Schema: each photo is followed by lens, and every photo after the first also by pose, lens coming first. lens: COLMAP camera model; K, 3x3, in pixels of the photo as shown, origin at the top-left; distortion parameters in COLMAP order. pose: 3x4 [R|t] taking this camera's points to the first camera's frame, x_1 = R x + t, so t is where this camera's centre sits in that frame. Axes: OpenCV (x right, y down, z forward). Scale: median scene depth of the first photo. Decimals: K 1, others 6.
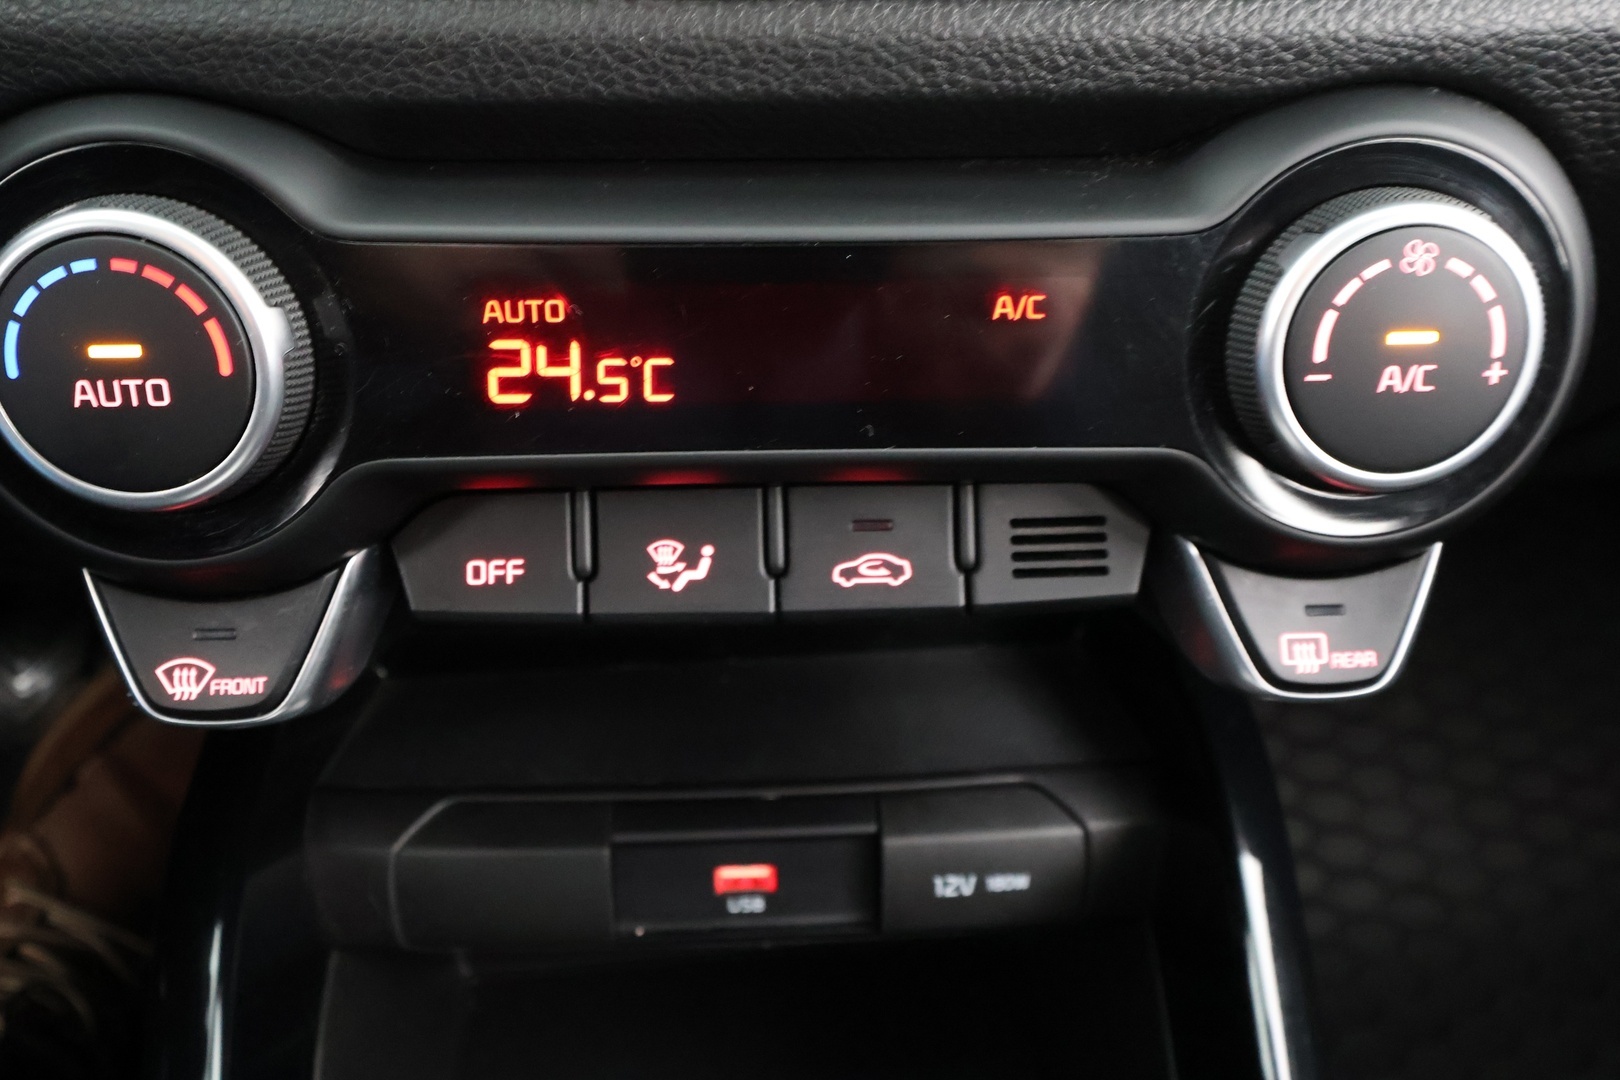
lens RADIAL K [[1315.6, 0, 811.2], [0, 1315.6, 542.3], [0, 0, 1]] dist [0.001140, 0.003416]
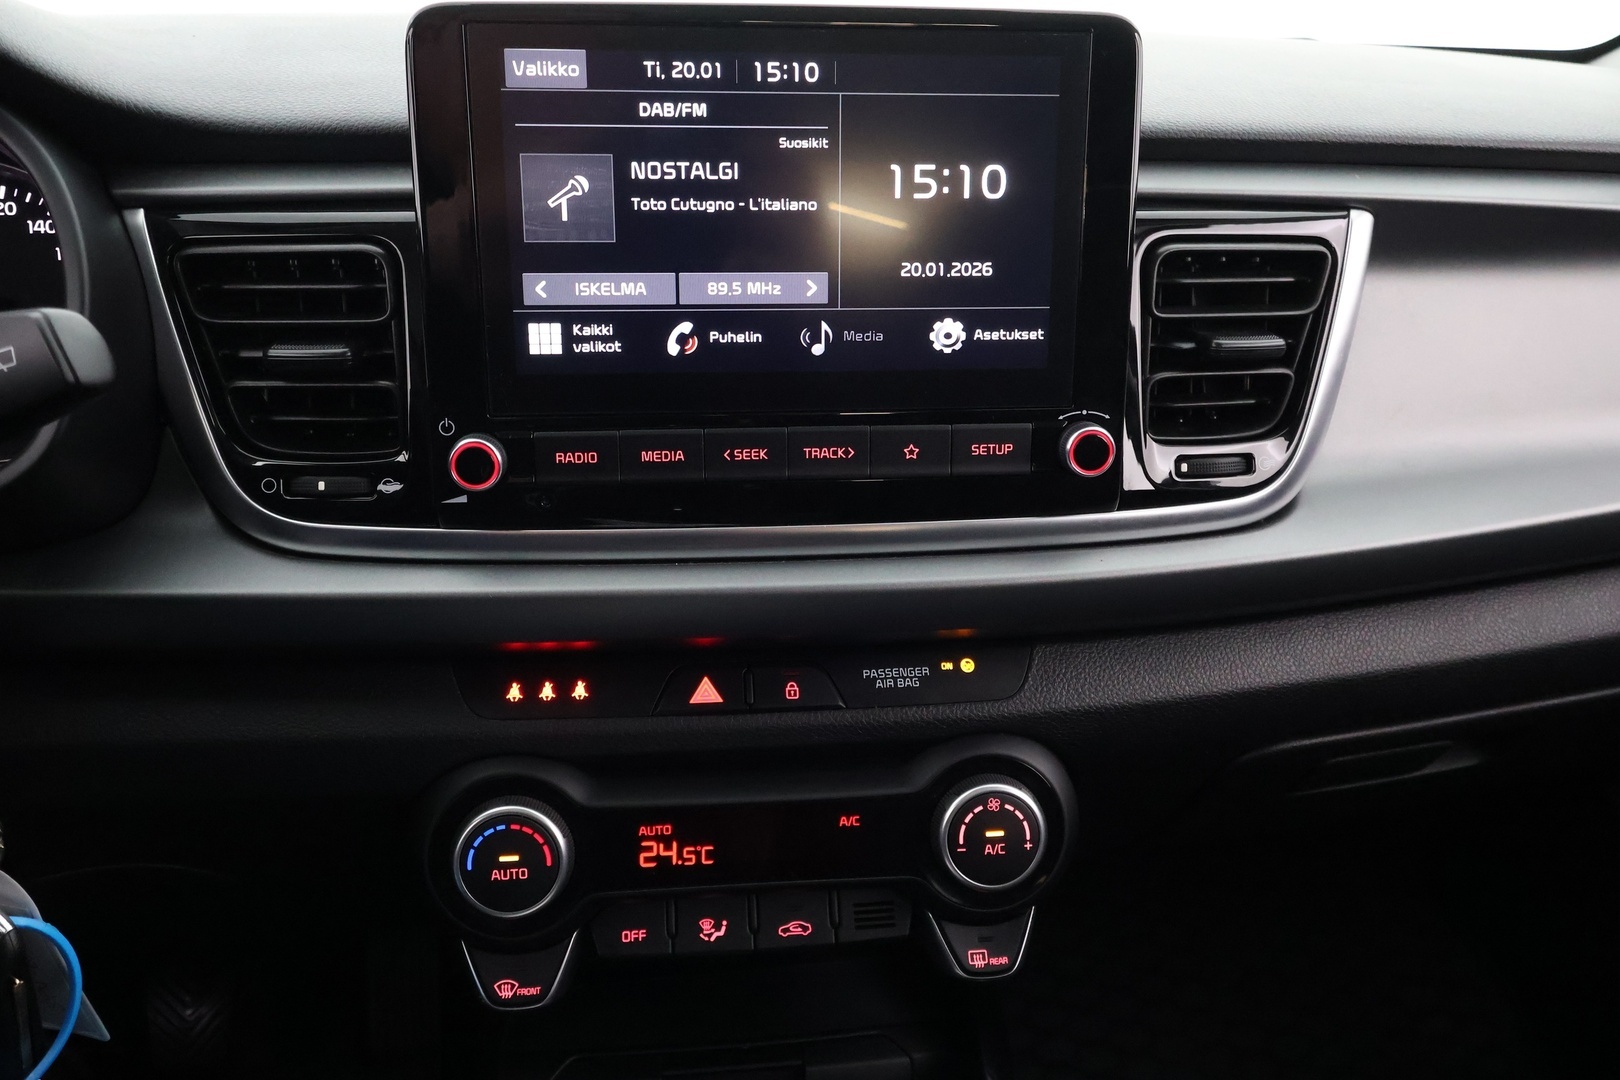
lens RADIAL K [[1315.6, 0, 804.2], [0, 1315.6, 534.8], [0, 0, 1]] dist [0.001140, 0.003416]
pose [[0.998043, -0.020005, 0.059247, -0.068929], [0.033117, 0.972767, -0.229409, -0.136634], [-0.053045, 0.230922, 0.971525, -1.595229]]
